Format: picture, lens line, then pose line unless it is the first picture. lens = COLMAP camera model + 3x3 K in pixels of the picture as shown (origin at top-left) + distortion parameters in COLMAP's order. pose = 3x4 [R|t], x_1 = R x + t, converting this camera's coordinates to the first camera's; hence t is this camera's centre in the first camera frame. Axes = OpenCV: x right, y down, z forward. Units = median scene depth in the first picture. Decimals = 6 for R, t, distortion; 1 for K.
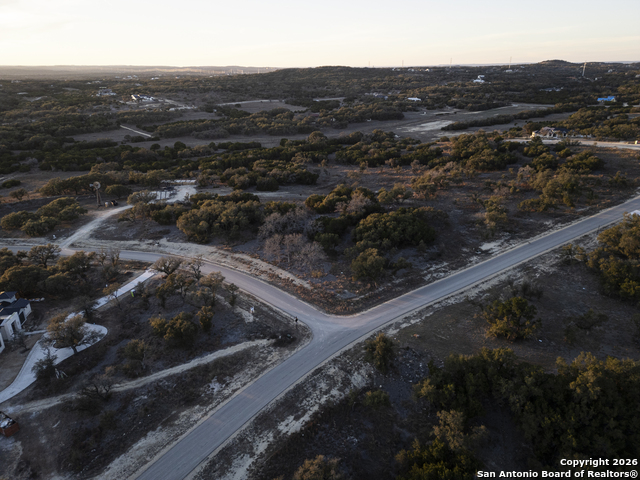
lens RADIAL K [[446.6, 0, 319.0], [0, 446.6, 238.4], [0, 0, 1]] dist [0.076992, -0.068402]
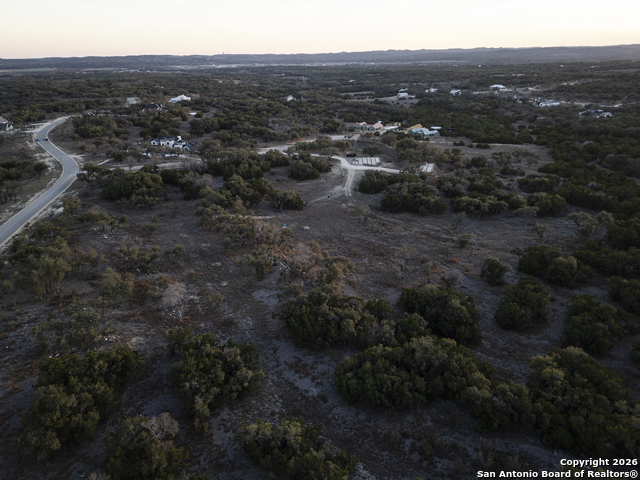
lens RADIAL K [[446.6, 0, 318.2], [0, 446.6, 238.6], [0, 0, 1]] dist [0.076992, -0.068402]
pose [[-0.346918, 0.368923, -0.862290, 1.082864], [-0.316775, 0.819271, 0.477964, -0.634779], [0.882781, 0.438966, -0.167354, 1.651556]]
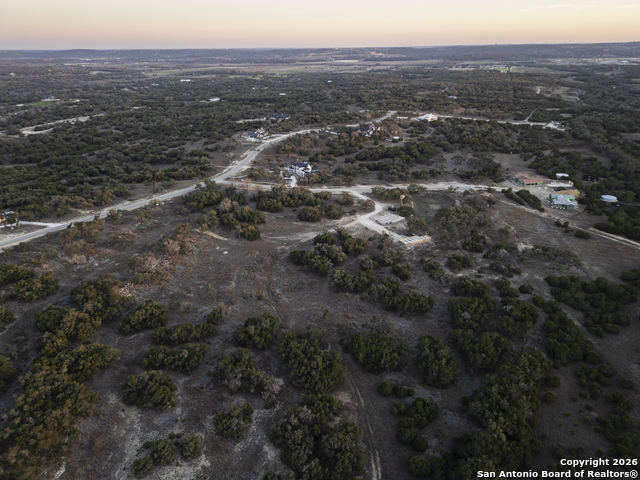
lens RADIAL K [[446.6, 0, 318.7], [0, 446.6, 240.7], [0, 0, 1]] dist [0.076992, -0.068402]
pose [[-0.909568, 0.180827, -0.374149, 0.477118], [-0.132578, 0.727035, 0.673679, -1.307486], [0.393838, 0.662361, -0.637314, 2.567936]]
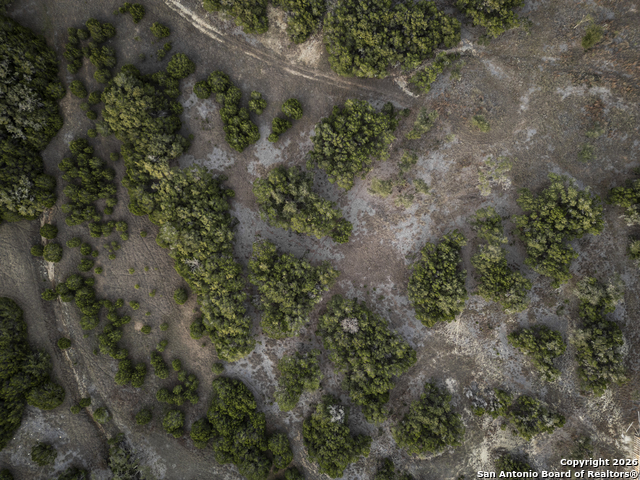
lens RADIAL K [[446.6, 0, 324.3], [0, 446.6, 239.8], [0, 0, 1]] dist [0.076992, -0.068402]
pose [[0.104554, -0.994369, 0.017282, -0.198179], [0.346415, 0.052702, 0.936600, -1.071413], [-0.932237, -0.091938, 0.349974, 1.874692]]
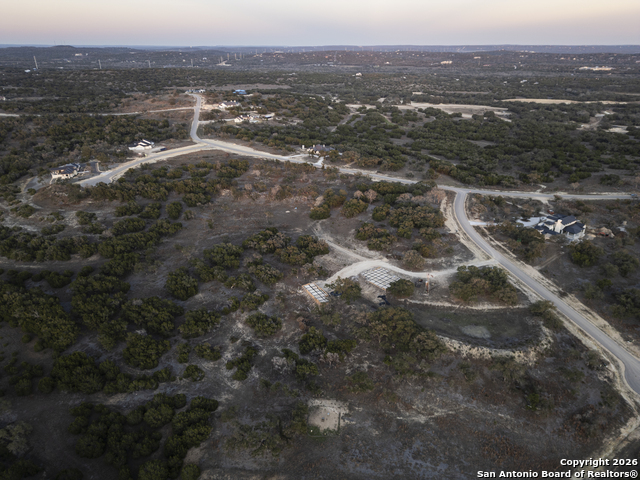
lens RADIAL K [[446.6, 0, 319.0], [0, 446.6, 238.8], [0, 0, 1]] dist [0.076992, -0.068402]
pose [[-0.432654, -0.352141, 0.829944, -1.573591], [0.325171, 0.797652, 0.507953, -1.022789], [-0.840877, 0.489641, -0.230601, 1.844231]]
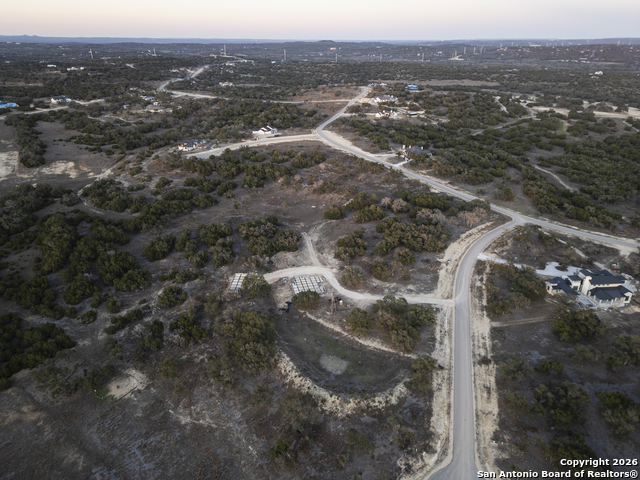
lens RADIAL K [[446.6, 0, 318.6], [0, 446.6, 239.3], [0, 0, 1]] dist [0.076992, -0.068402]
pose [[0.067475, -0.401996, 0.913152, -1.704501], [0.354125, 0.865297, 0.354762, -0.727615], [-0.932761, 0.299432, 0.200743, 1.060715]]
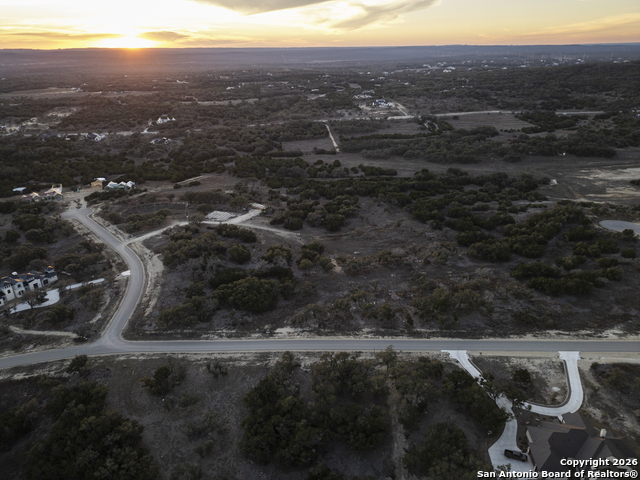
lens RADIAL K [[446.6, 0, 318.4], [0, 446.6, 239.3], [0, 0, 1]] dist [0.076992, -0.068402]
pose [[0.787342, 0.238927, -0.568337, 0.991743], [-0.214247, 0.970434, 0.111161, -0.348860], [0.578093, 0.034242, 0.815252, 0.031350]]
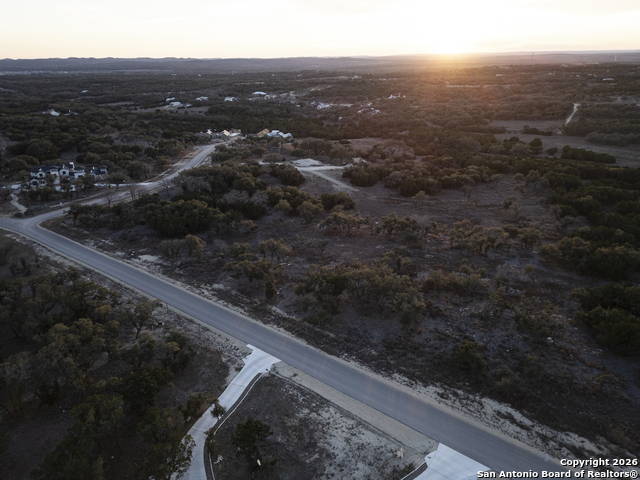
lens RADIAL K [[446.6, 0, 318.5], [0, 446.6, 240.0], [0, 0, 1]] dist [0.076992, -0.068402]
pose [[0.271816, 0.364367, -0.890704, 1.157011], [-0.334295, 0.903664, 0.267652, -0.342903], [0.902420, 0.225006, 0.367437, 0.875285]]
